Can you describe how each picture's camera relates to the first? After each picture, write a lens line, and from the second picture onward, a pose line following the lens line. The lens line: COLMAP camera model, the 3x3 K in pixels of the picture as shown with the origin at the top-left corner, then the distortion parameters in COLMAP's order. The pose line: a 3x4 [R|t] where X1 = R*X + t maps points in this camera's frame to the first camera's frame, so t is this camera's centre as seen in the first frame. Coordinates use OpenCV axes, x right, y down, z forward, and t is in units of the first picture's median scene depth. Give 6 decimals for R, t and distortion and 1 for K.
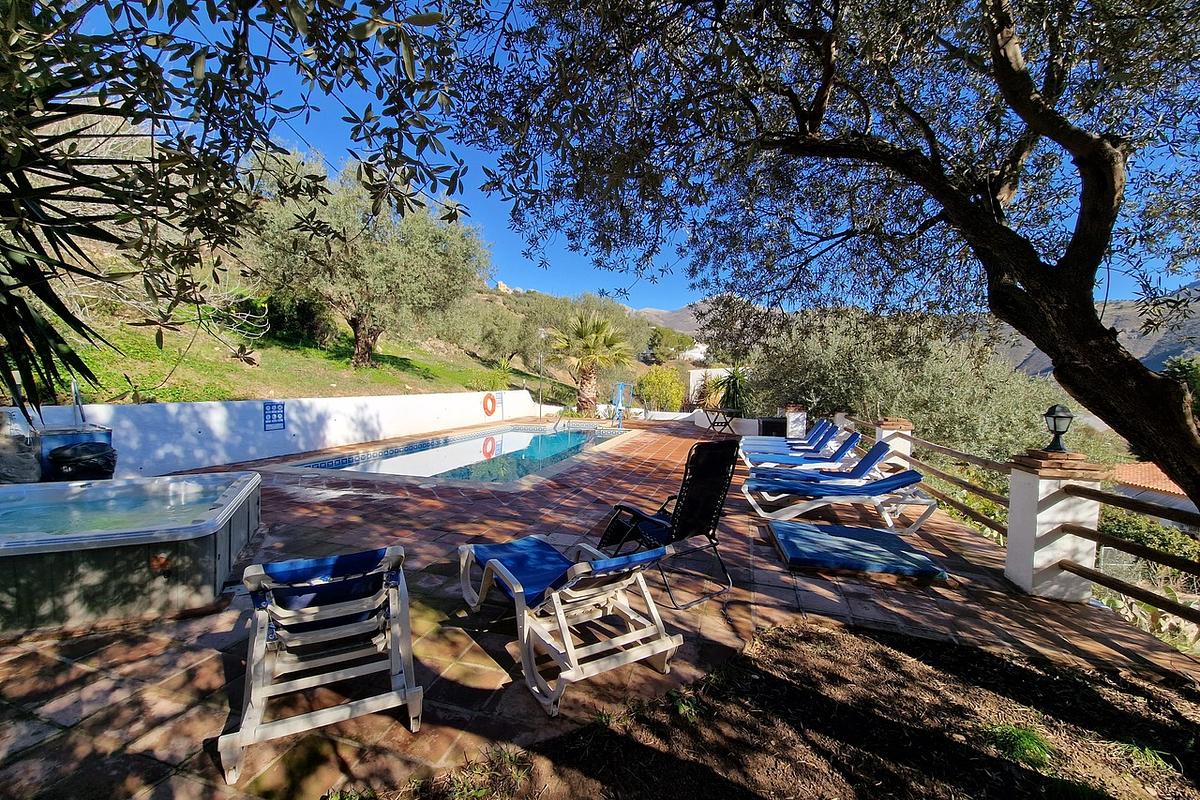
lens RADIAL K [[490.2, 0, 597.1], [0, 490.2, 399.7], [0, 0, 1]] dist [-0.000303, -0.000680]
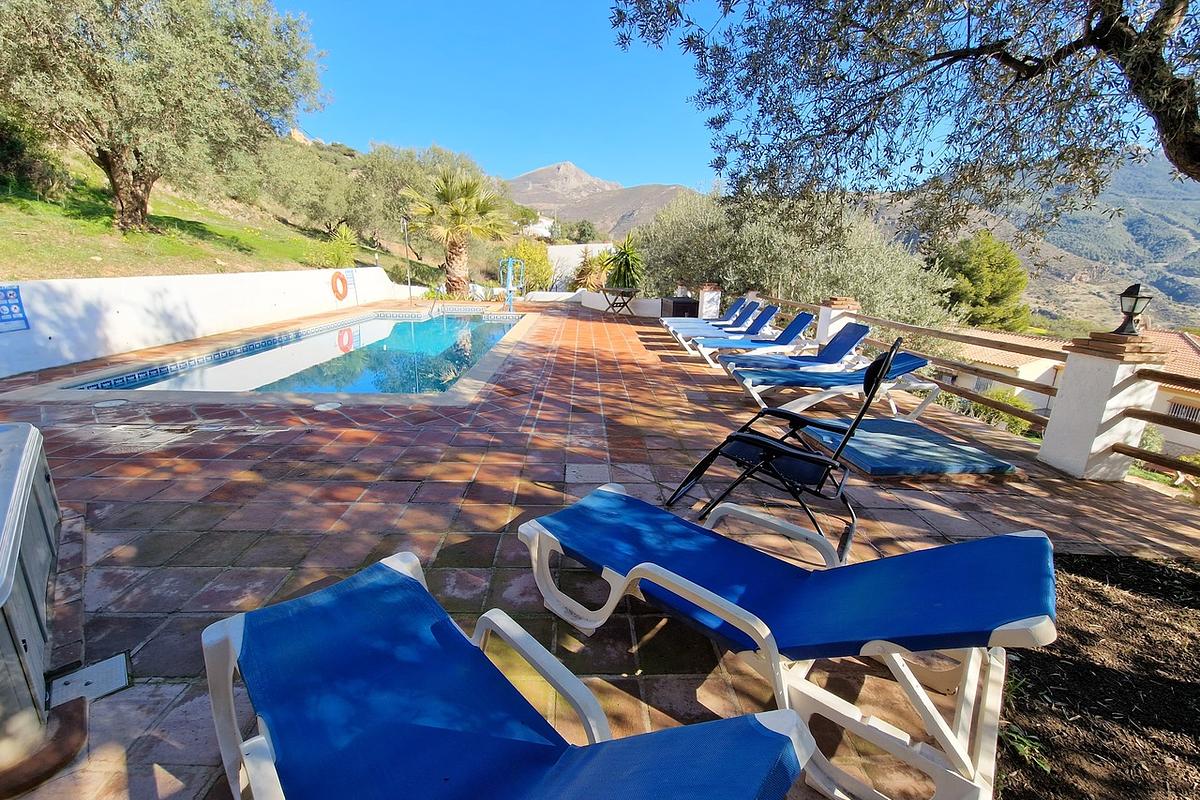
lens RADIAL K [[490.2, 0, 597.1], [0, 490.2, 399.7], [0, 0, 1]] dist [-0.000303, -0.000680]
pose [[0.949907, -0.078643, 0.302475, -0.118101], [0.003655, 0.970552, 0.240864, -0.001226], [-0.312510, -0.227693, 0.922222, 0.143736]]
